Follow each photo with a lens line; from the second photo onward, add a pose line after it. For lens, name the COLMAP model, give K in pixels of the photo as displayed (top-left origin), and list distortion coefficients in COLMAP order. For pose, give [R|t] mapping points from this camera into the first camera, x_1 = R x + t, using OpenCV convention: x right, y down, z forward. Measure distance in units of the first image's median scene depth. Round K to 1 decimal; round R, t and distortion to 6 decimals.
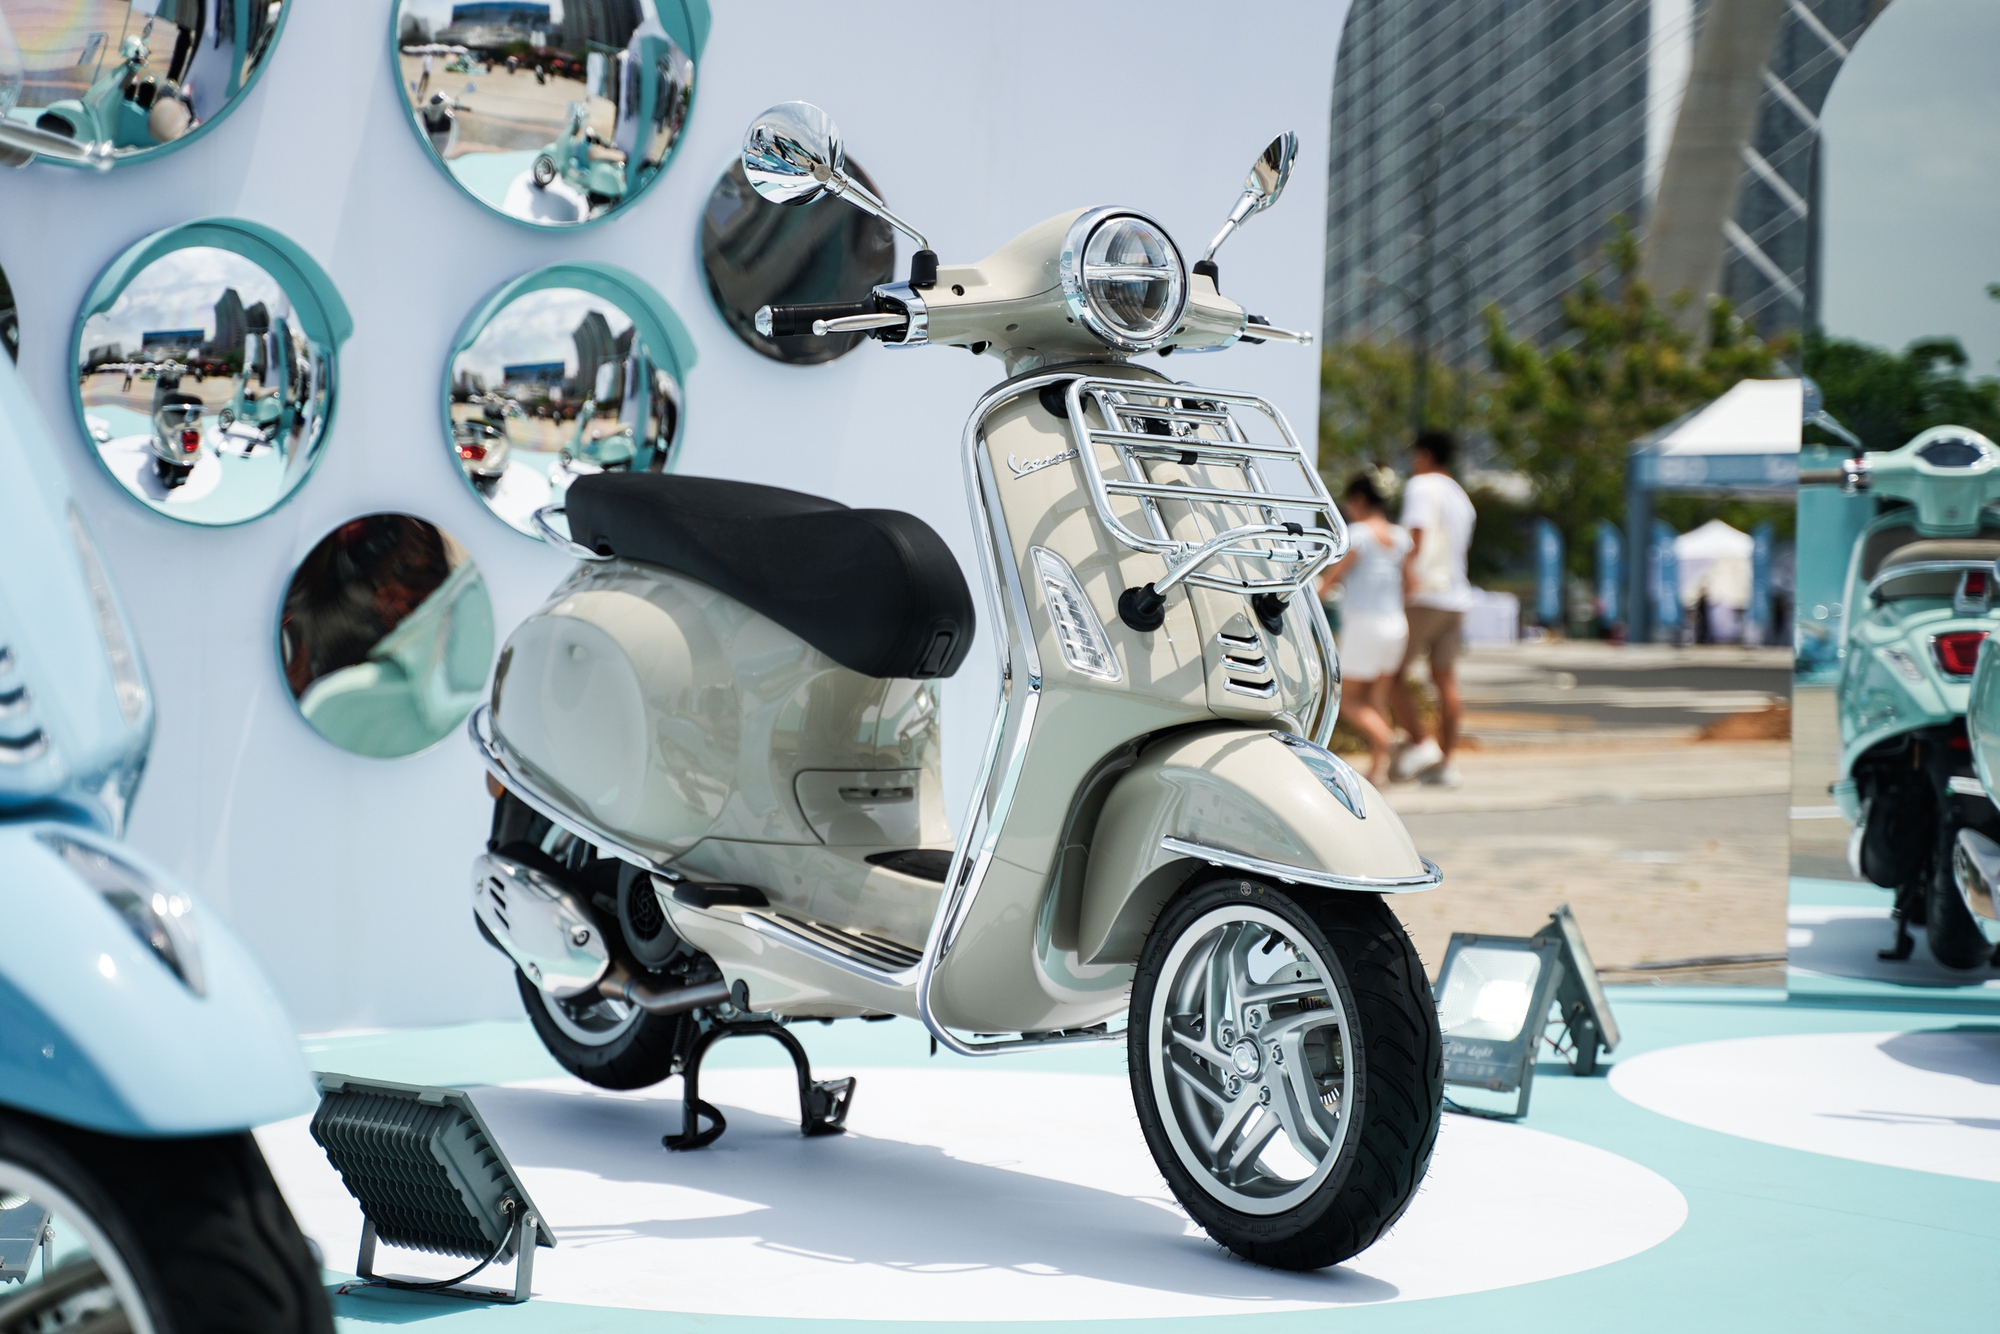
lens RADIAL K [[3626.2, 0, 1000.0], [0, 3626.2, 667.0], [0, 0, 1]] dist [0.308259, 0.000110]
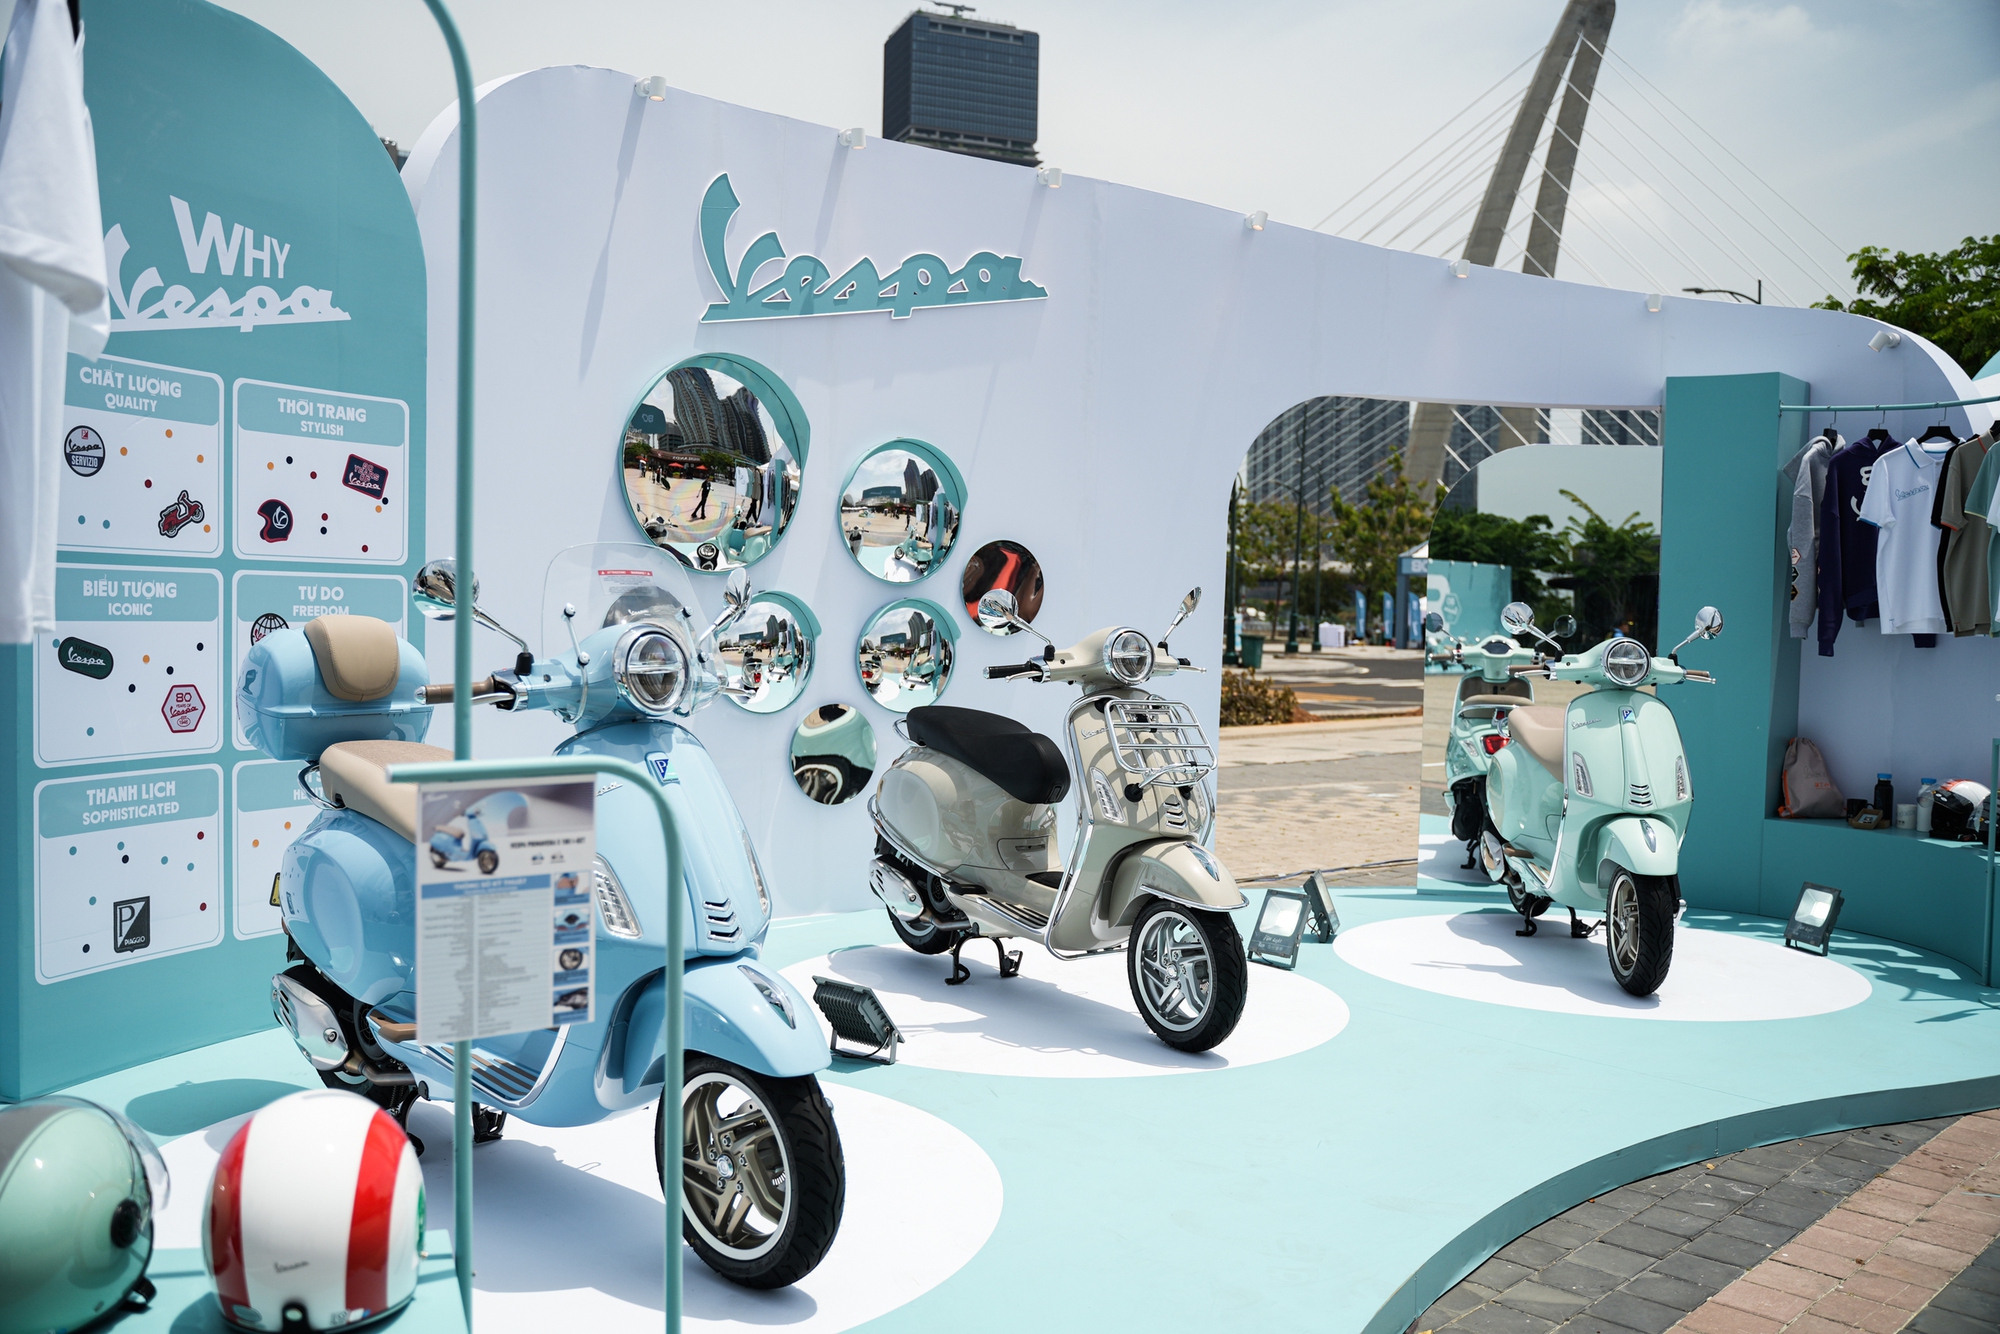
lens RADIAL K [[1775.1, 0, 1000.0], [0, 1775.1, 667.0], [0, 0, 1]] dist [-0.066244, 0.000355]
pose [[0.998076, 0.007475, -0.061553, 0.018497], [-0.005410, 0.999419, 0.033657, -0.124716], [0.061768, -0.033259, 0.997536, -0.202195]]
